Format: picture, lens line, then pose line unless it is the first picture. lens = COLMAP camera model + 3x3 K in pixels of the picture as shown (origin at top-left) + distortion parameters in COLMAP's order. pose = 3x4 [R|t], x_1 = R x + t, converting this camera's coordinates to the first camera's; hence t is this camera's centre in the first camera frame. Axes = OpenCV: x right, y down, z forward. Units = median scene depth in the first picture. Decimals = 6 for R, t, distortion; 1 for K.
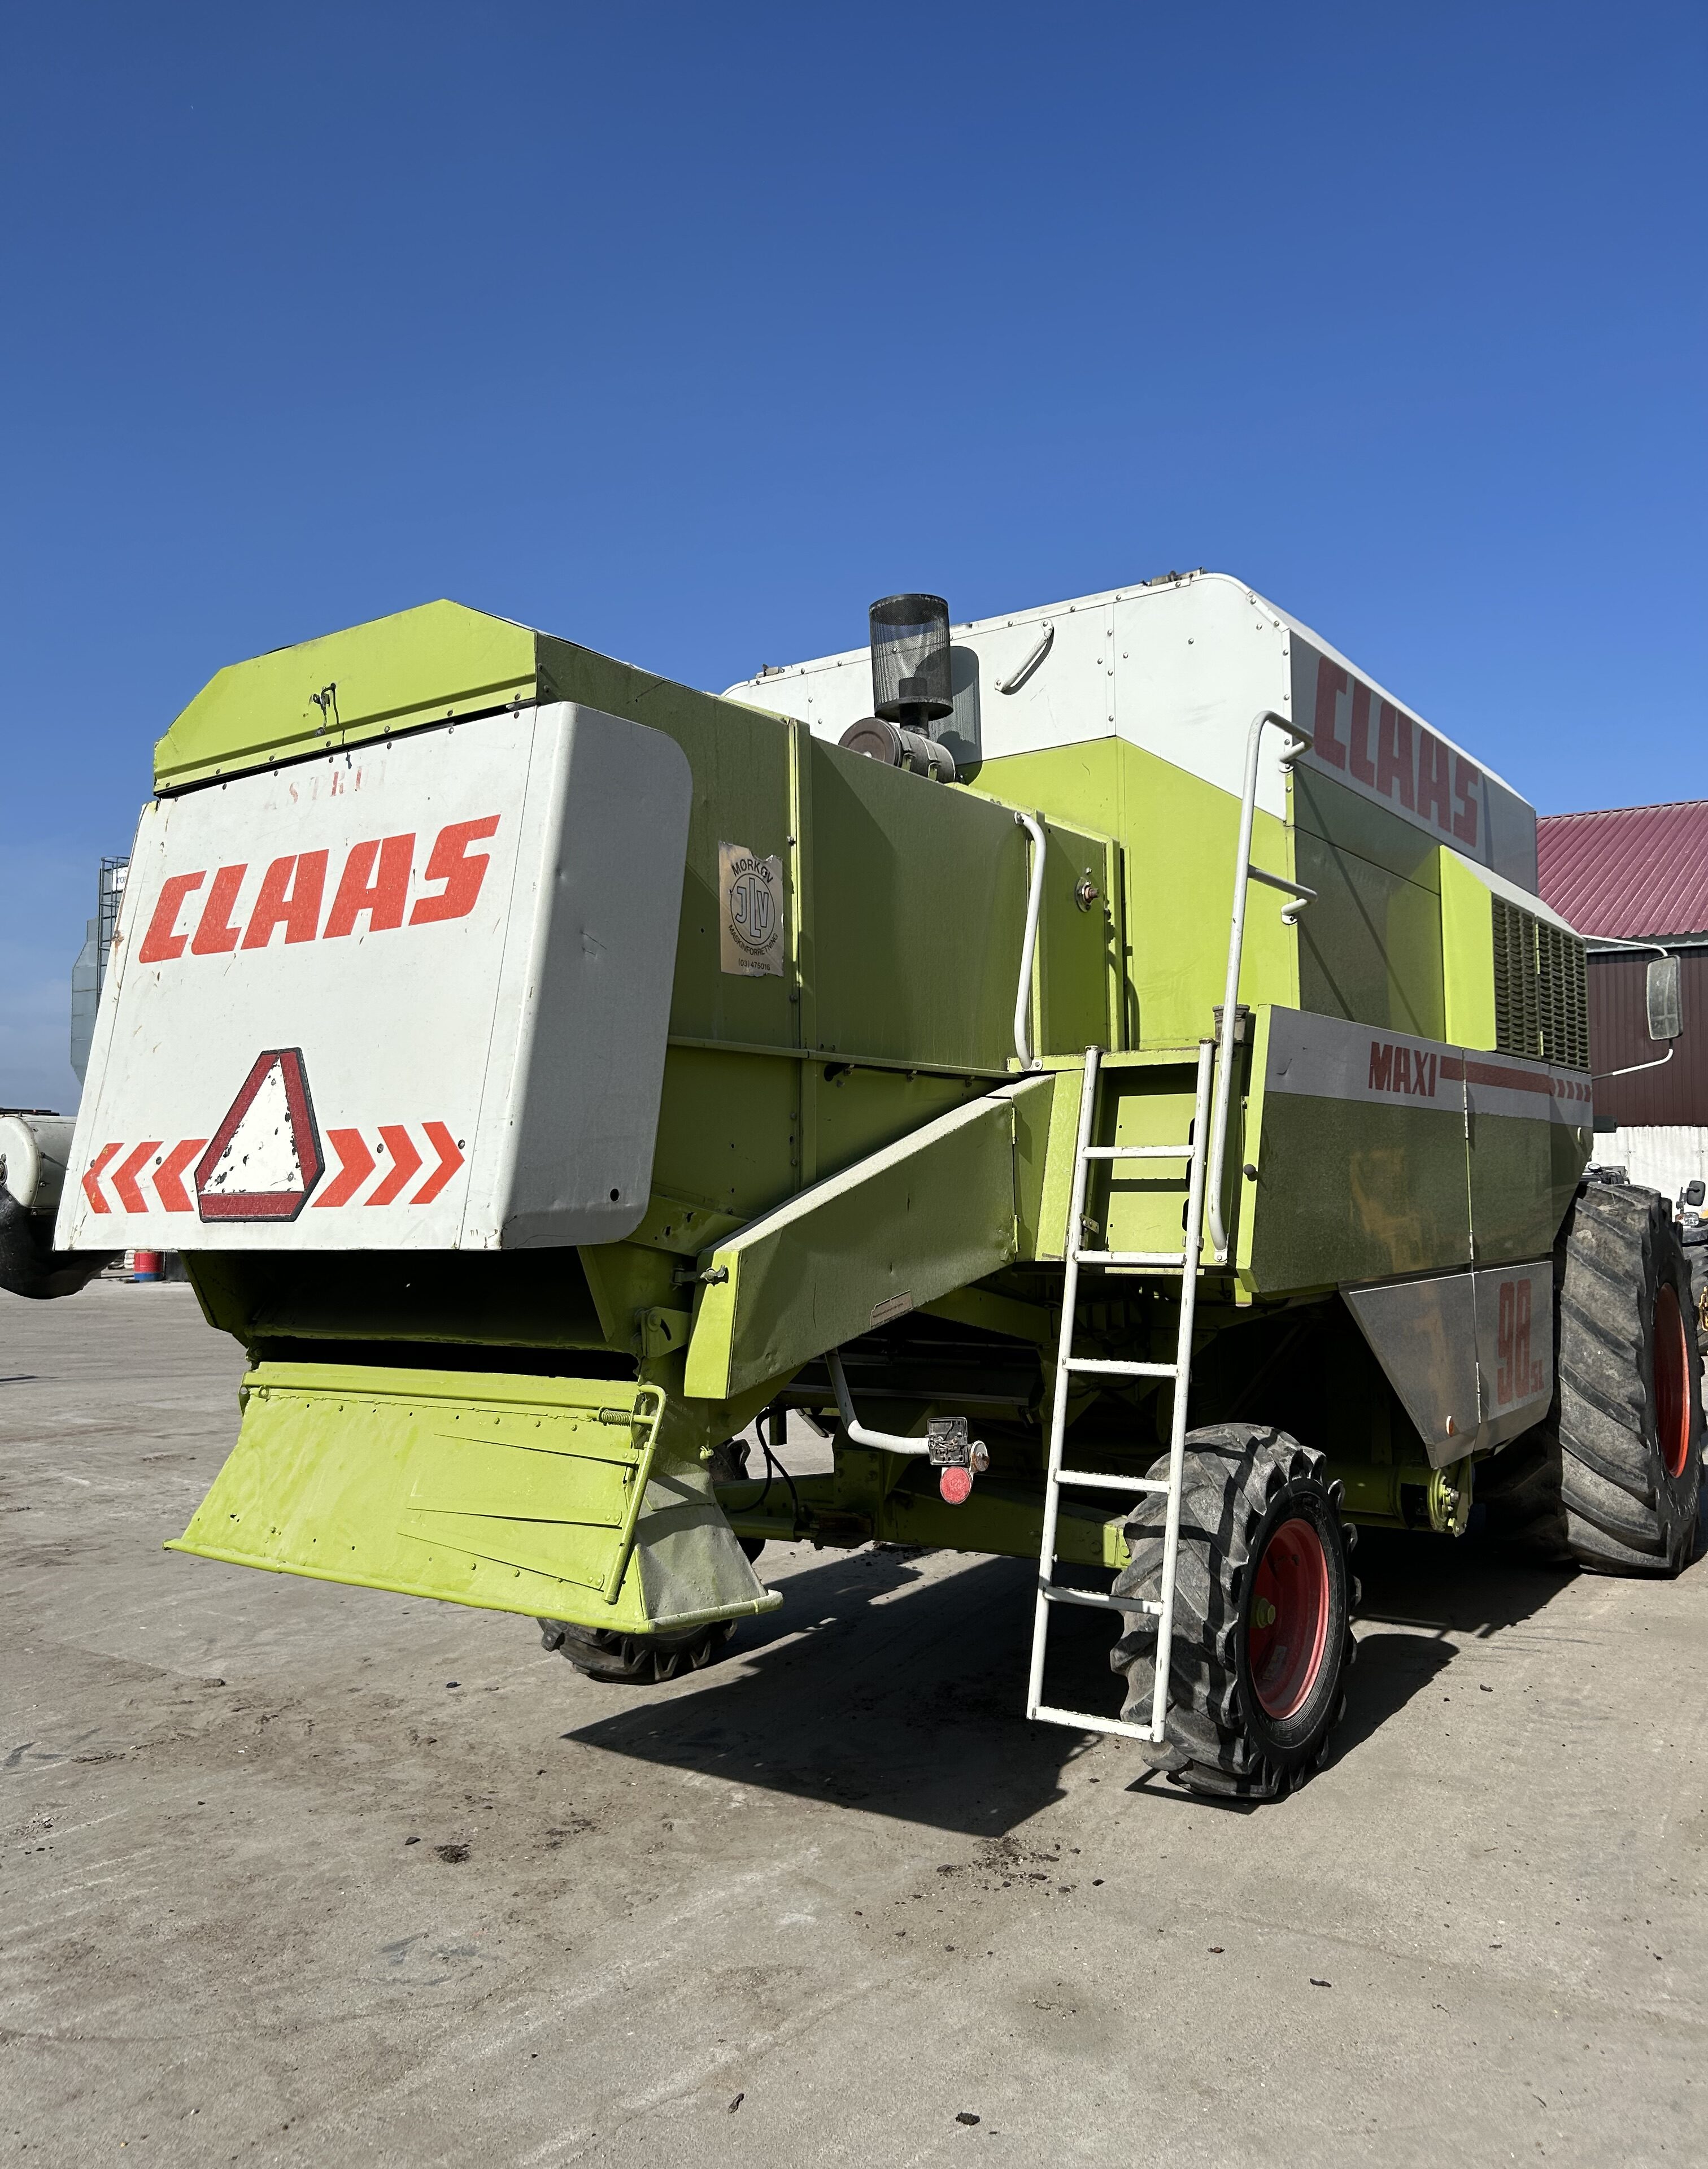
lens RADIAL K [[1711.7, 0, 850.5], [0, 1711.7, 1080.8], [0, 0, 1]] dist [0.051214, -0.033976]
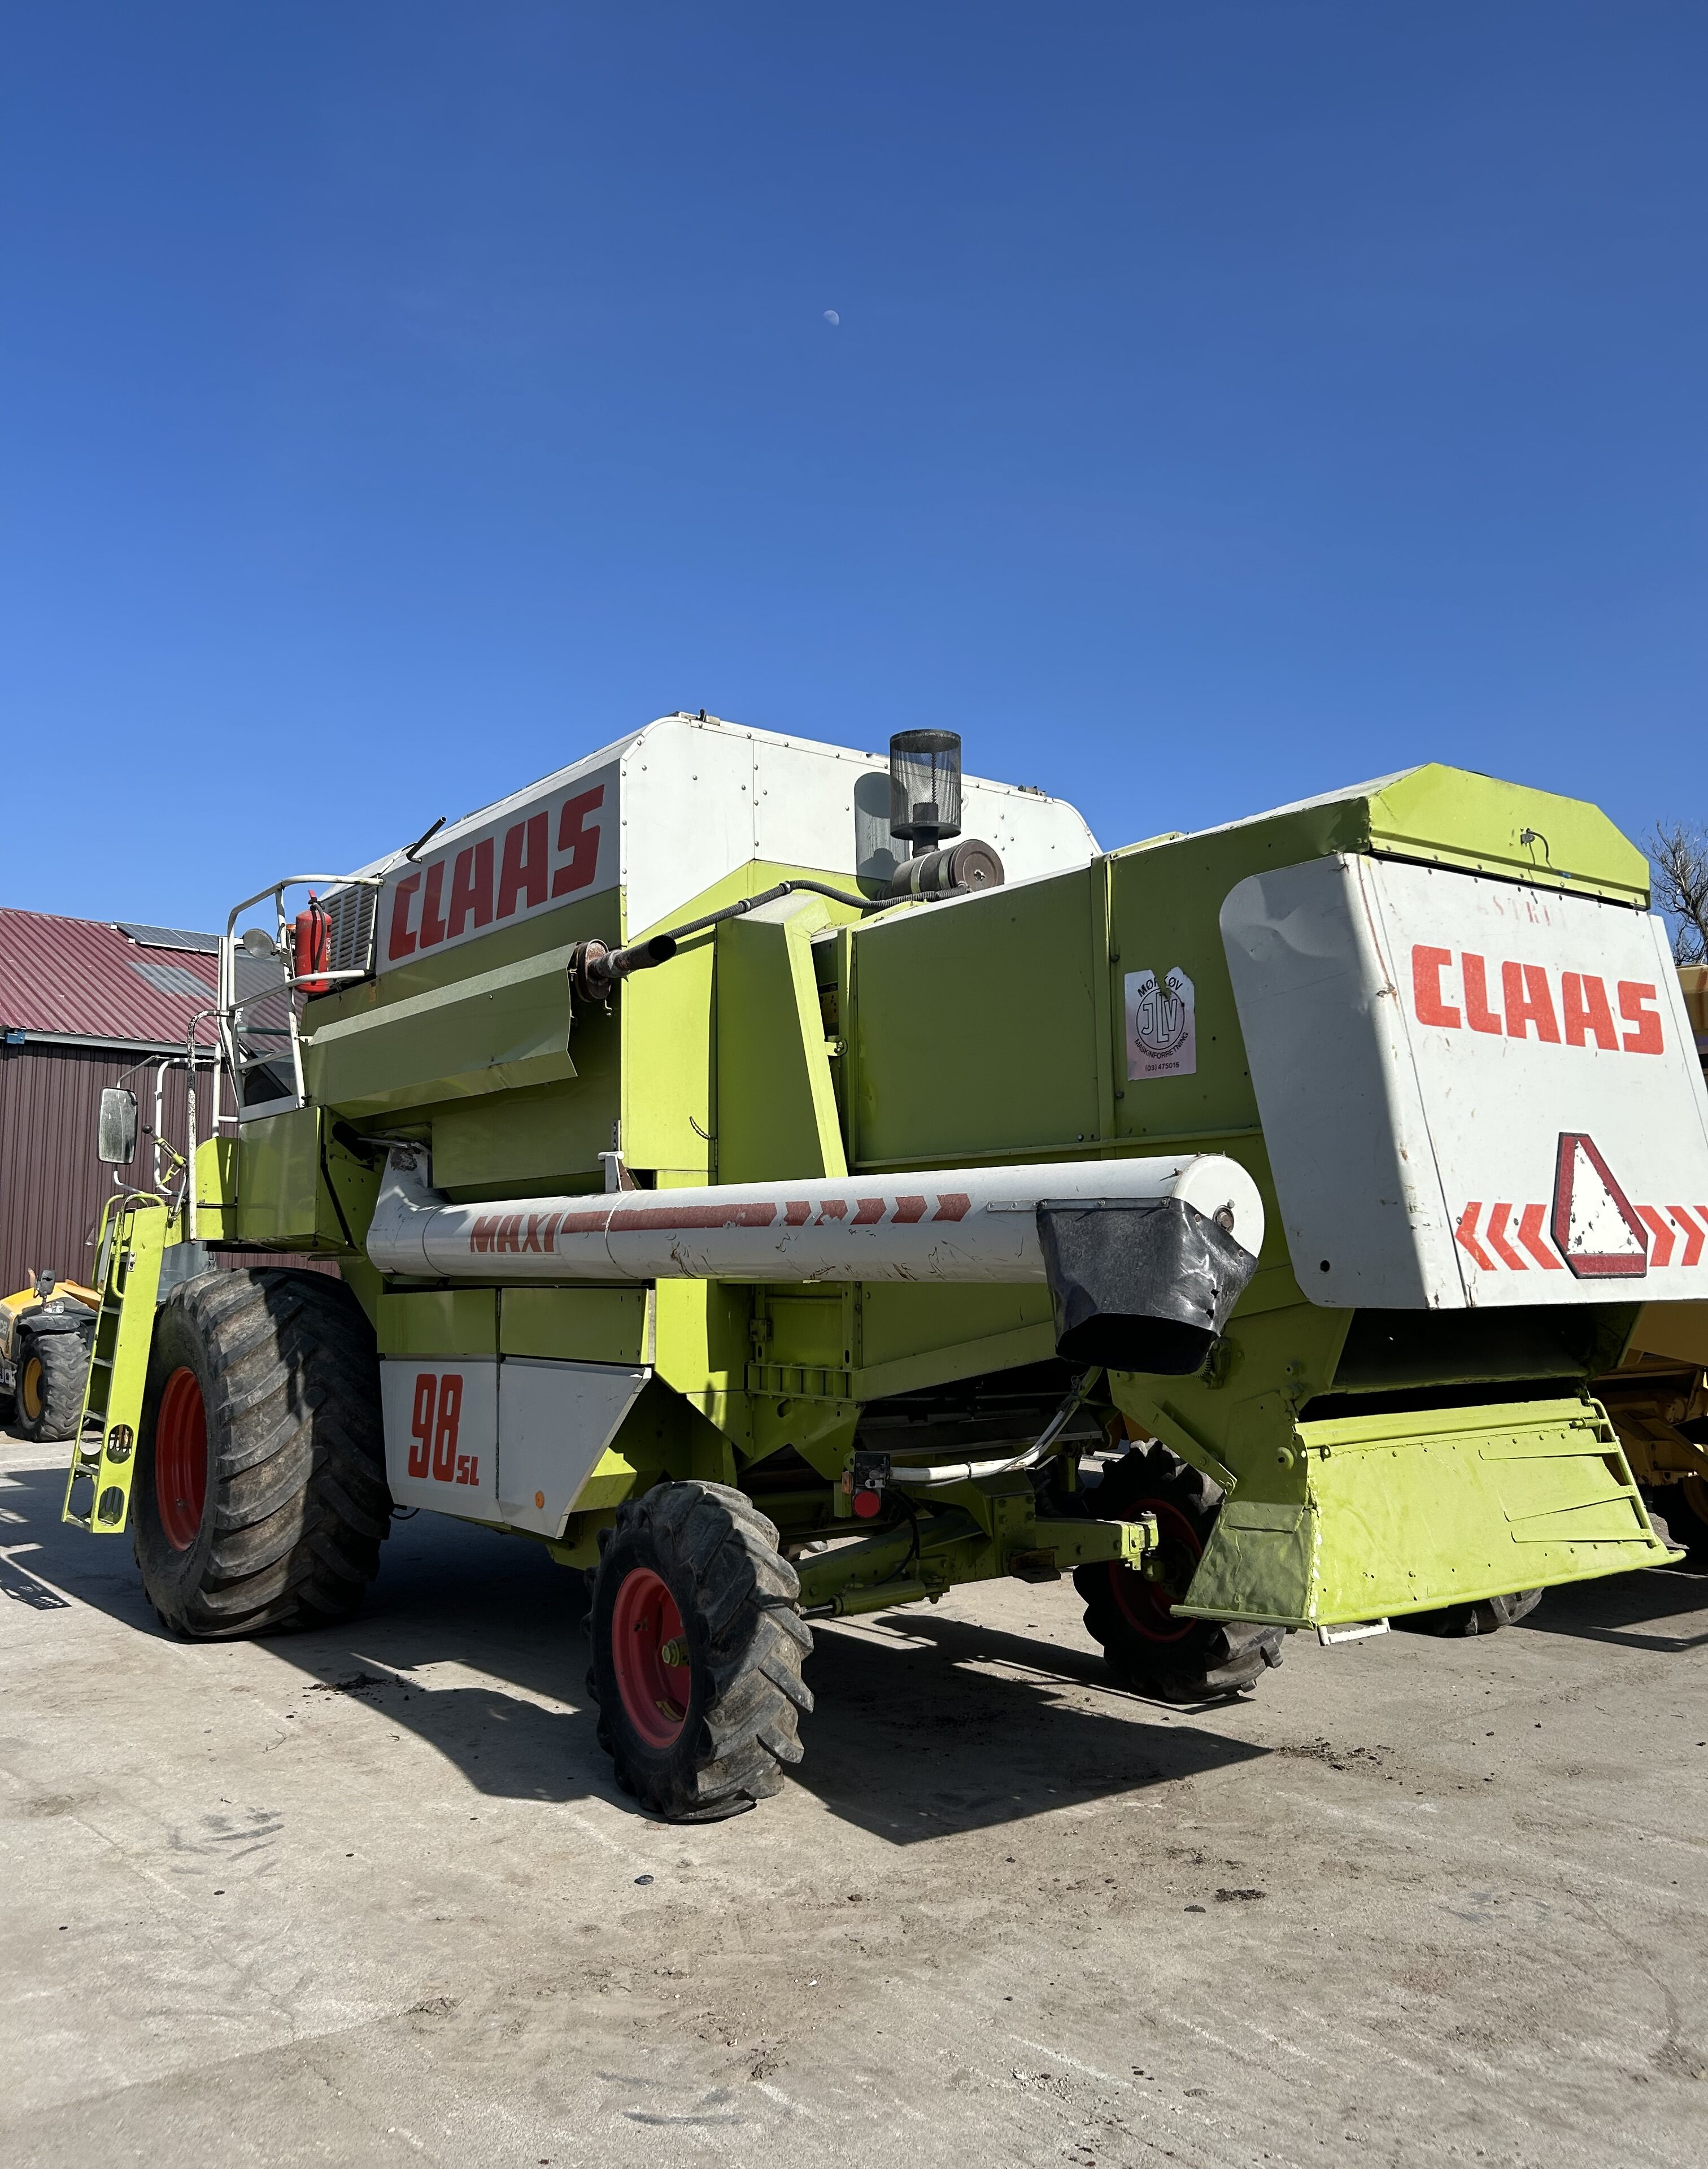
lens RADIAL K [[1692.4, 0, 849.2], [0, 1692.4, 1094.2], [0, 0, 1]] dist [0.059493, -0.059156]
pose [[0.322799, 0.108239, 0.940258, -1.449640], [-0.063689, 0.993672, -0.092523, 0.086701], [-0.944322, -0.030018, 0.327649, 0.984974]]
